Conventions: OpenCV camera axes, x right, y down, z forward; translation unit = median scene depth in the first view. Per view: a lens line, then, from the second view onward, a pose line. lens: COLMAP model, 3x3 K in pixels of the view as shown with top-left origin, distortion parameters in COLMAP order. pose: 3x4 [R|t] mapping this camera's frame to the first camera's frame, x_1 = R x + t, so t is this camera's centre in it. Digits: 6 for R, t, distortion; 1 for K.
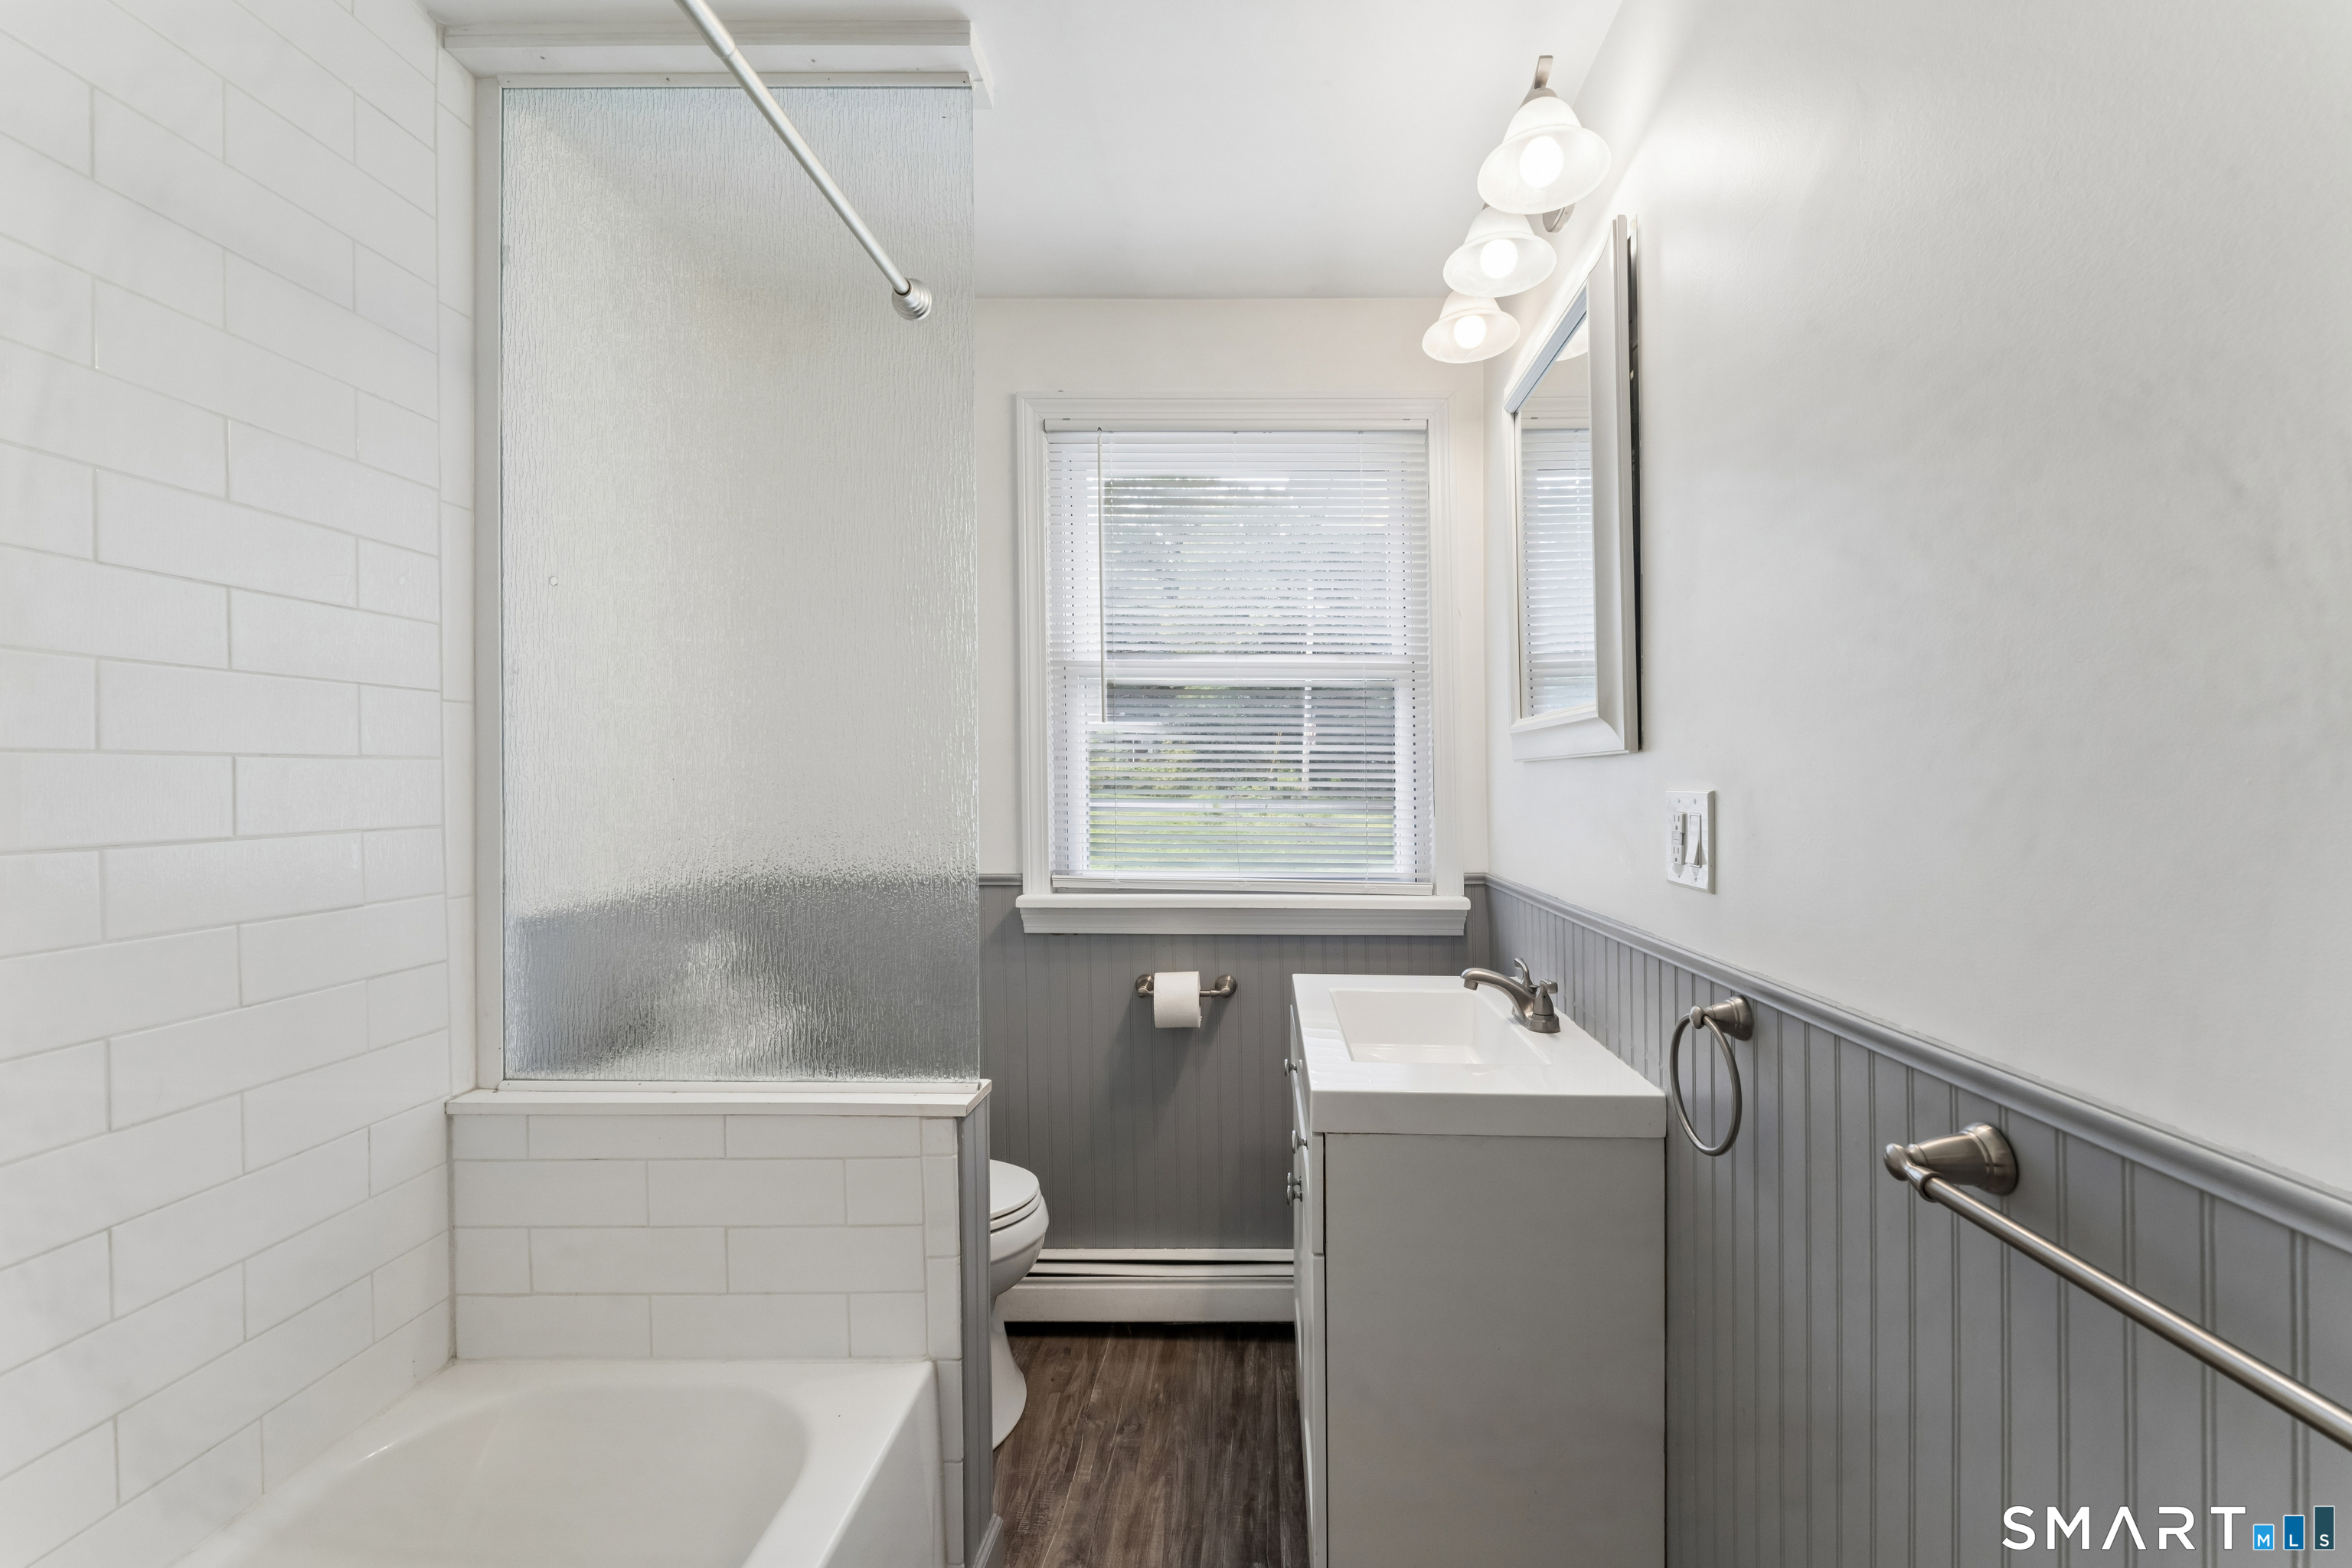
lens RADIAL K [[949.7, 0, 1218.5], [0, 949.7, 802.6], [0, 0, 1]] dist [-0.001203, -0.000617]
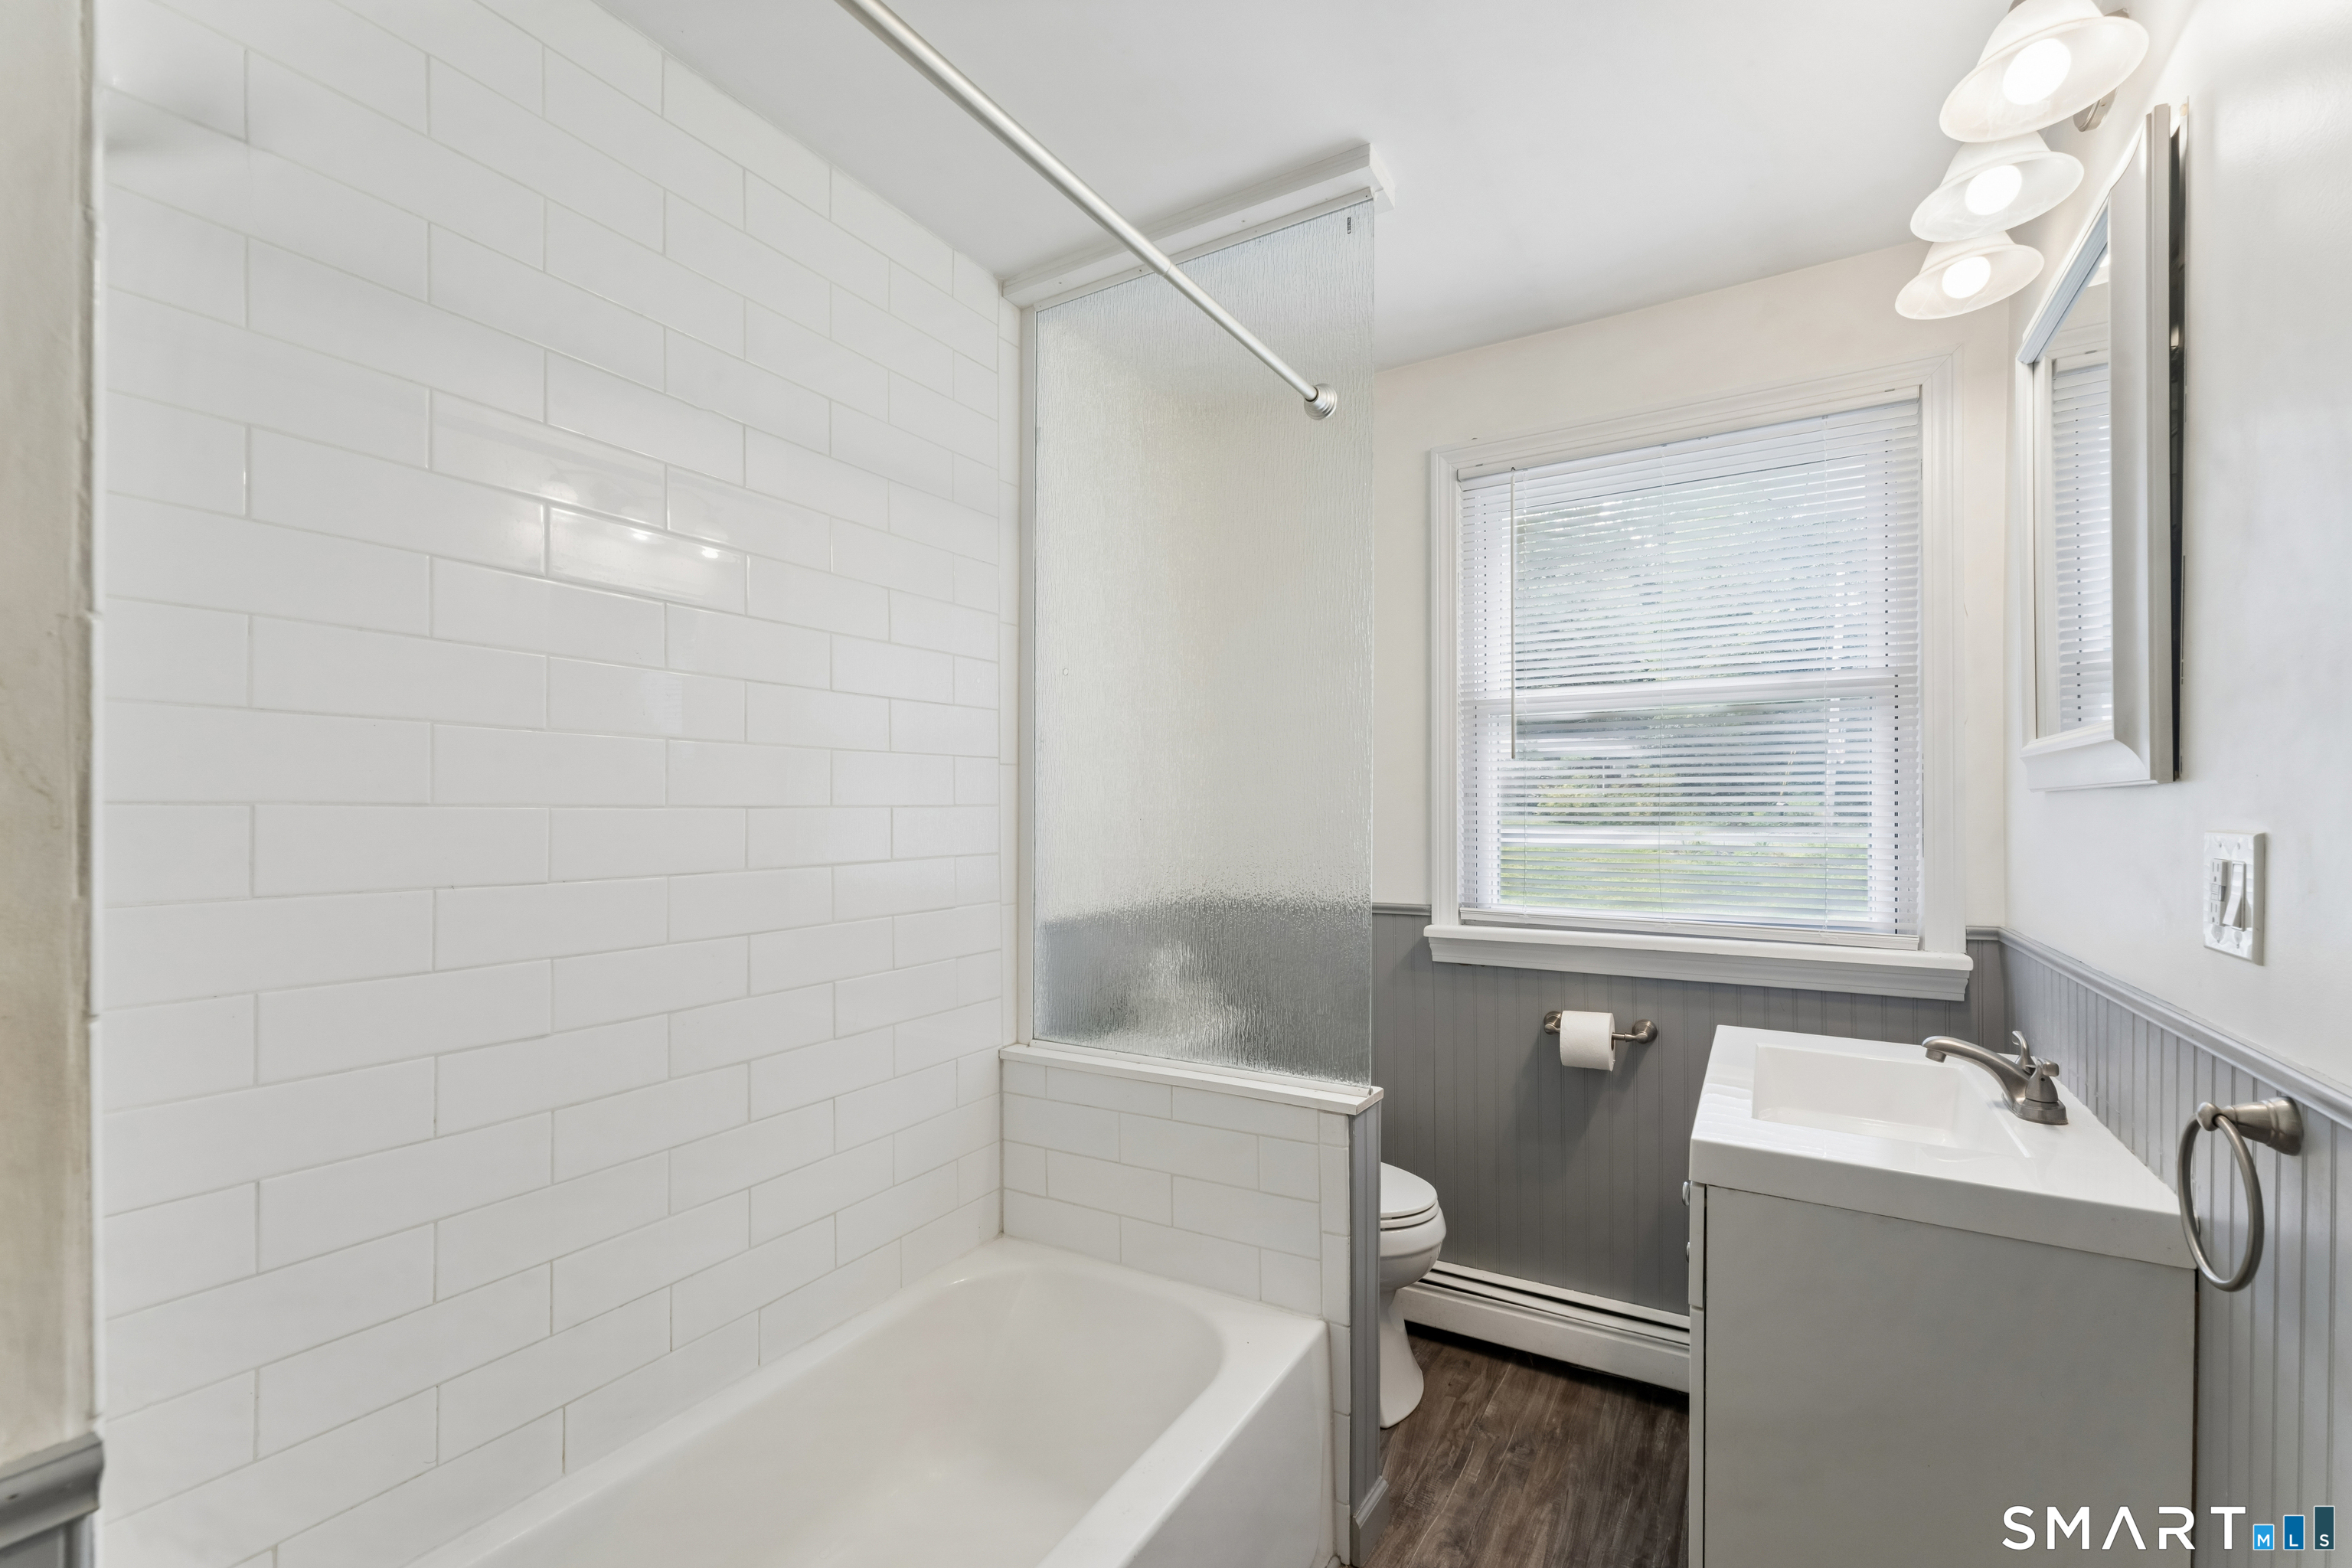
lens RADIAL K [[949.7, 0, 1174.1], [0, 949.7, 824.0], [0, 0, 1]] dist [-0.001203, -0.000617]
pose [[0.870111, -0.001115, -0.492855, 0.092144], [-0.003045, 0.999966, -0.007639, -0.008560], [0.492847, 0.008148, 0.870078, -0.088093]]
